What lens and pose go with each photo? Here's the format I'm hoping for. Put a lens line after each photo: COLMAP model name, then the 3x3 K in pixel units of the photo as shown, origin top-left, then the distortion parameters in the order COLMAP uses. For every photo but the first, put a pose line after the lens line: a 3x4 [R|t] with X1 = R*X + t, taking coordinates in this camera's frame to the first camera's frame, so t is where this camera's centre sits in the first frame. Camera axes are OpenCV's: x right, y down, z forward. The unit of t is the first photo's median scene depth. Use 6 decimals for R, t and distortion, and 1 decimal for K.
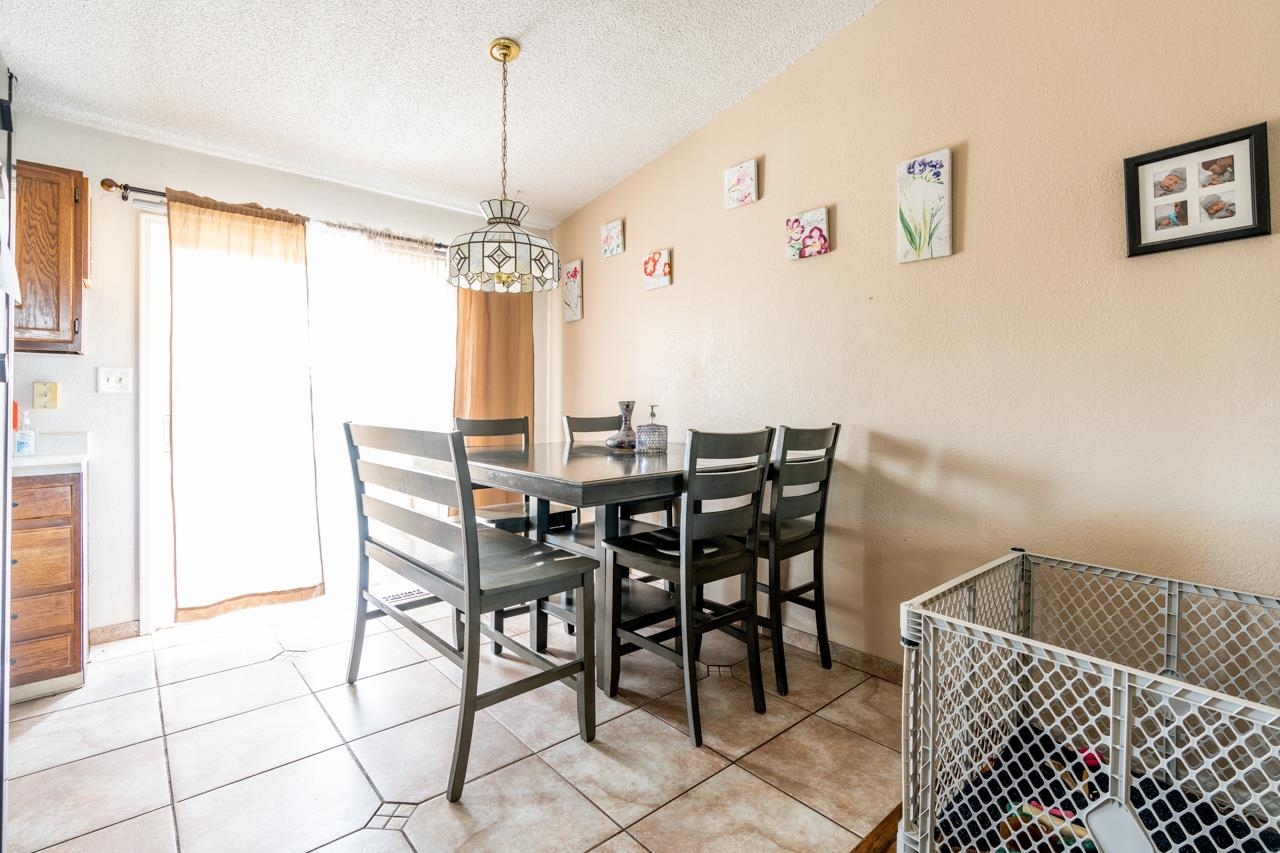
lens RADIAL K [[586.5, 0, 652.5], [0, 586.5, 399.2], [0, 0, 1]] dist [-0.002318, 0.000230]
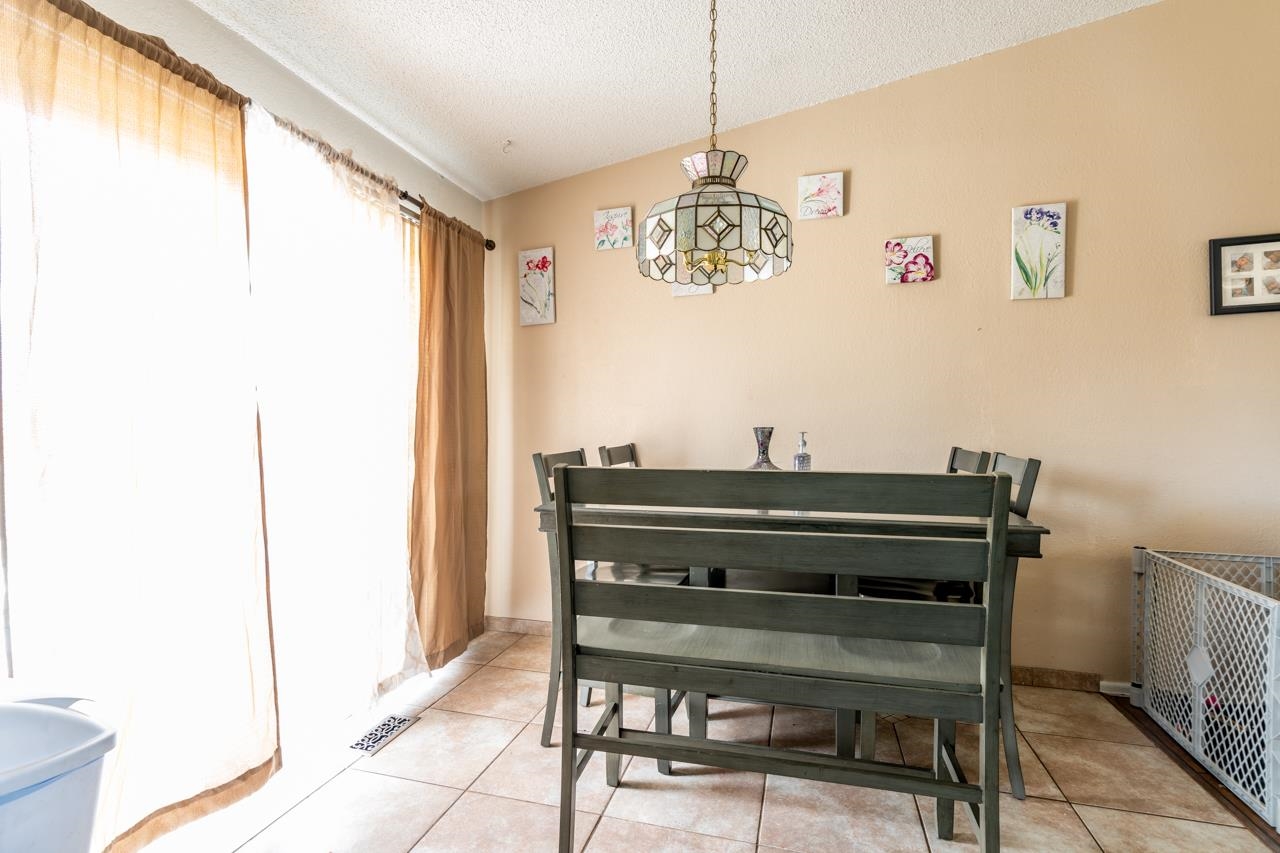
lens RADIAL K [[586.5, 0, 644.8], [0, 586.5, 428.9], [0, 0, 1]] dist [-0.002318, 0.000230]
pose [[0.847025, -0.011828, 0.531422, -0.704627], [0.002529, 0.999831, 0.018223, -0.011448], [-0.531547, -0.014092, 0.846911, 0.412914]]
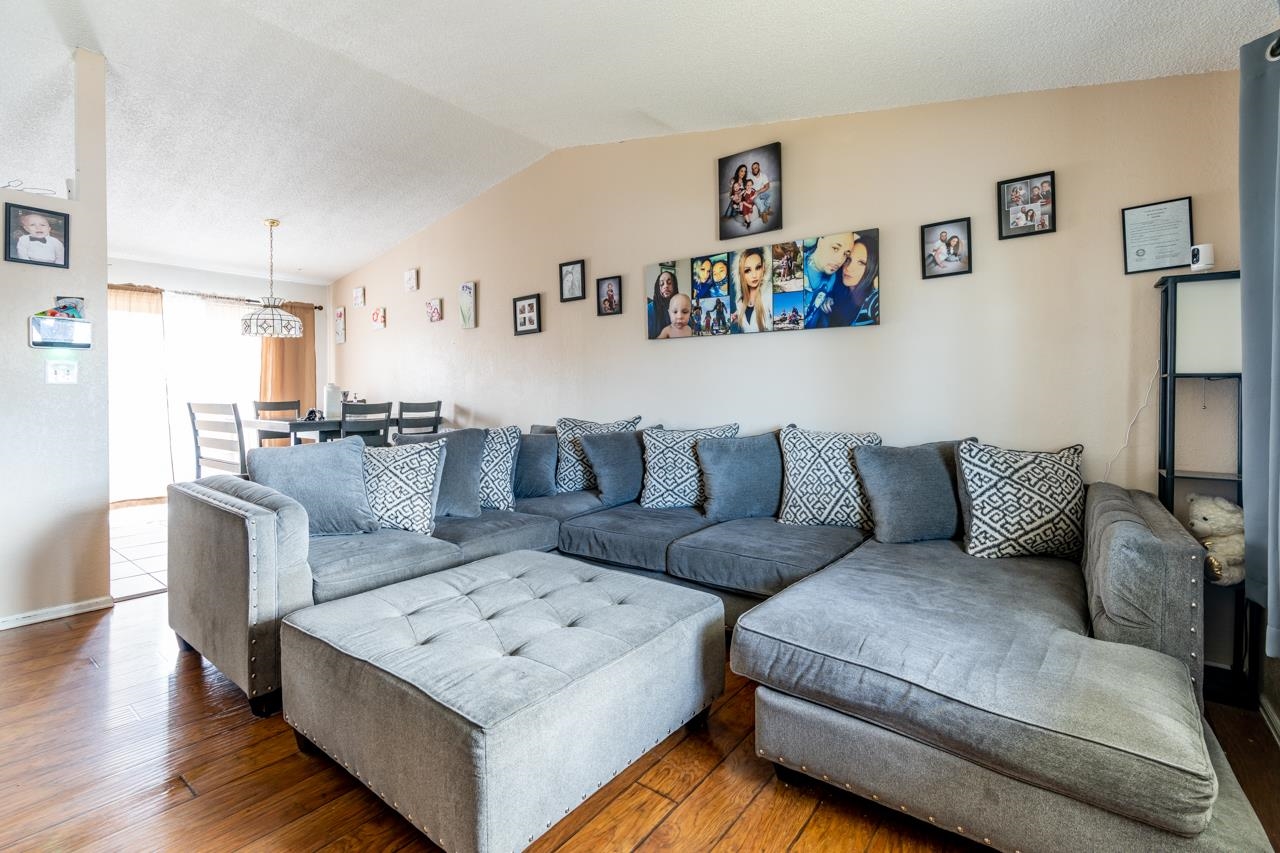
lens RADIAL K [[586.5, 0, 635.0], [0, 586.5, 391.2], [0, 0, 1]] dist [-0.002318, 0.000230]
pose [[0.986268, -0.007815, 0.164968, 0.668600], [0.007194, 0.999965, 0.004363, 0.001556], [-0.164996, -0.003116, 0.986289, -1.257366]]
